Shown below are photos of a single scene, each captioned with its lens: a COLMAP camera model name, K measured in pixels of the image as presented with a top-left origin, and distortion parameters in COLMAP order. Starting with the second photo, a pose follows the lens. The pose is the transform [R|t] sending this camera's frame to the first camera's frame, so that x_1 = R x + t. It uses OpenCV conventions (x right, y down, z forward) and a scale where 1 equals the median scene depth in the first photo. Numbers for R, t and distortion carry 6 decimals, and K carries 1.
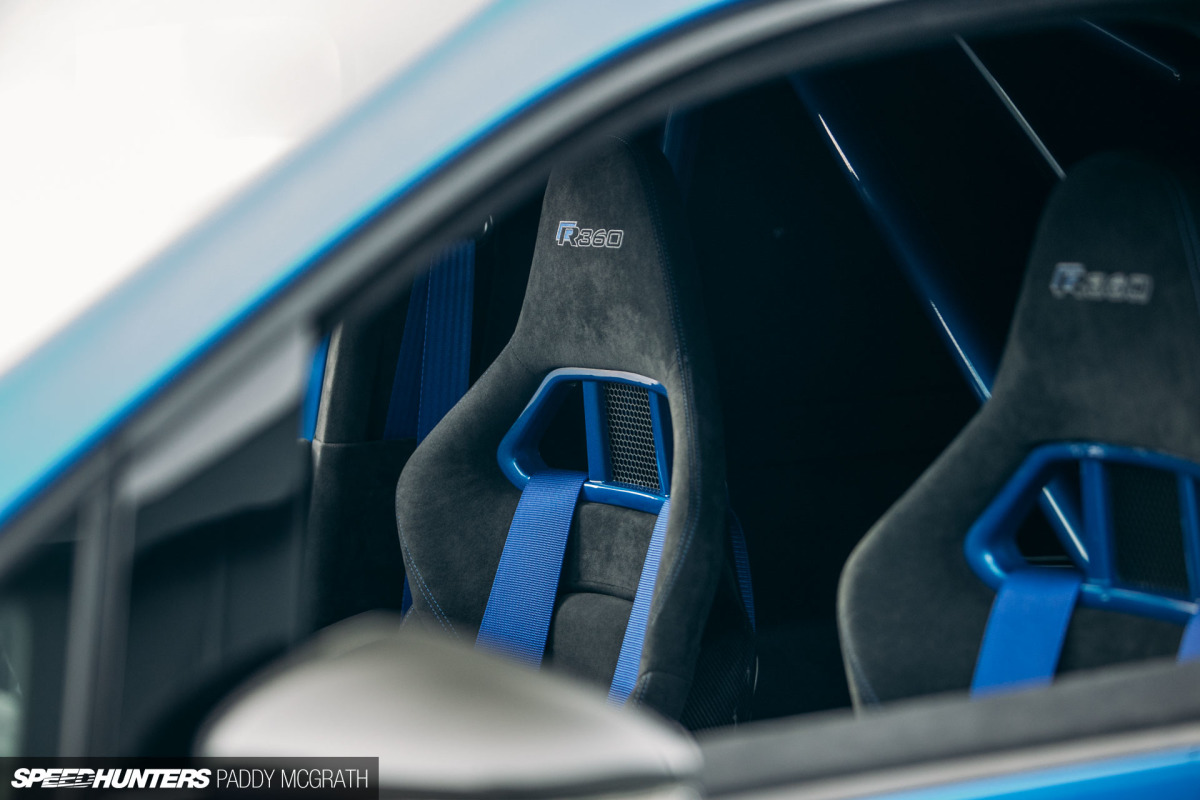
lens RADIAL K [[3842.5, 0, 600.0], [0, 3842.5, 400.0], [0, 0, 1]] dist [0.099524, 1.748580]
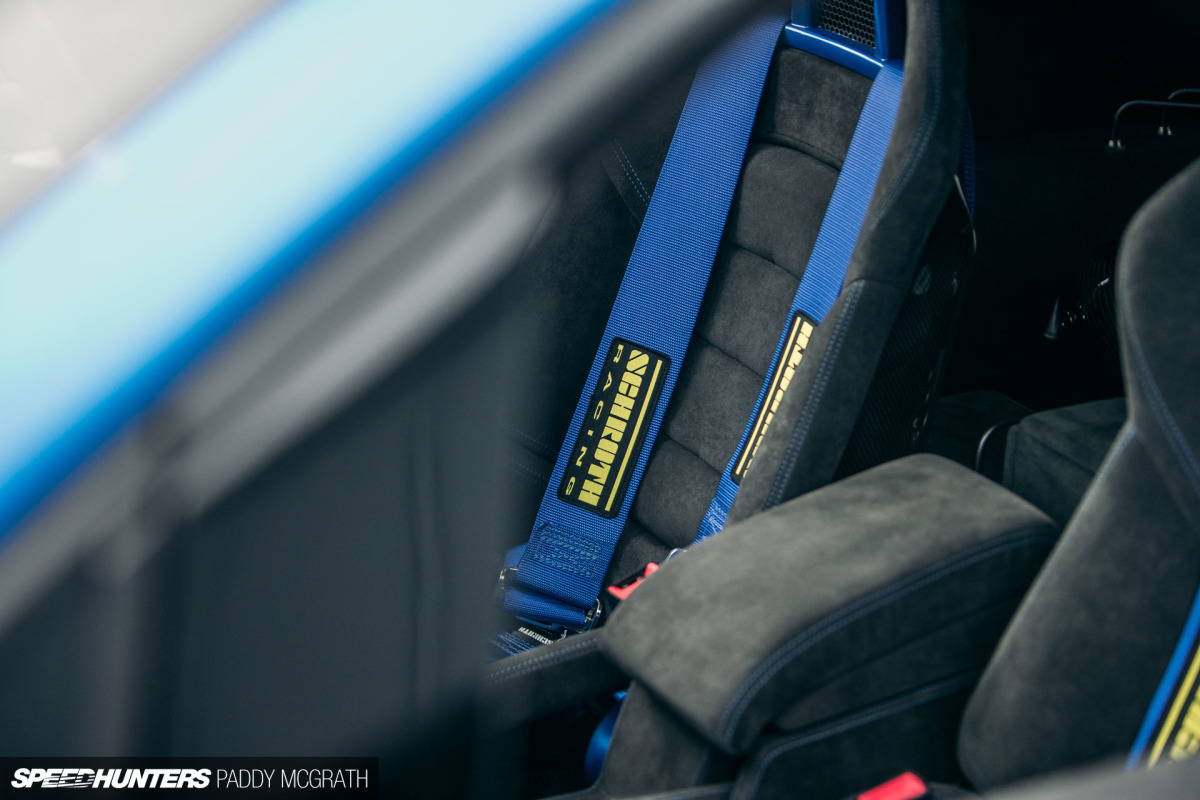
lens RADIAL K [[2607.8, 0, 600.0], [0, 2607.8, 400.0], [0, 0, 1]] dist [-0.265775, -0.237501]
pose [[0.997850, 0.064561, -0.011239, -0.036389], [-0.059625, 0.965610, 0.253067, -0.046816], [0.027191, -0.251853, 0.967384, 0.390186]]
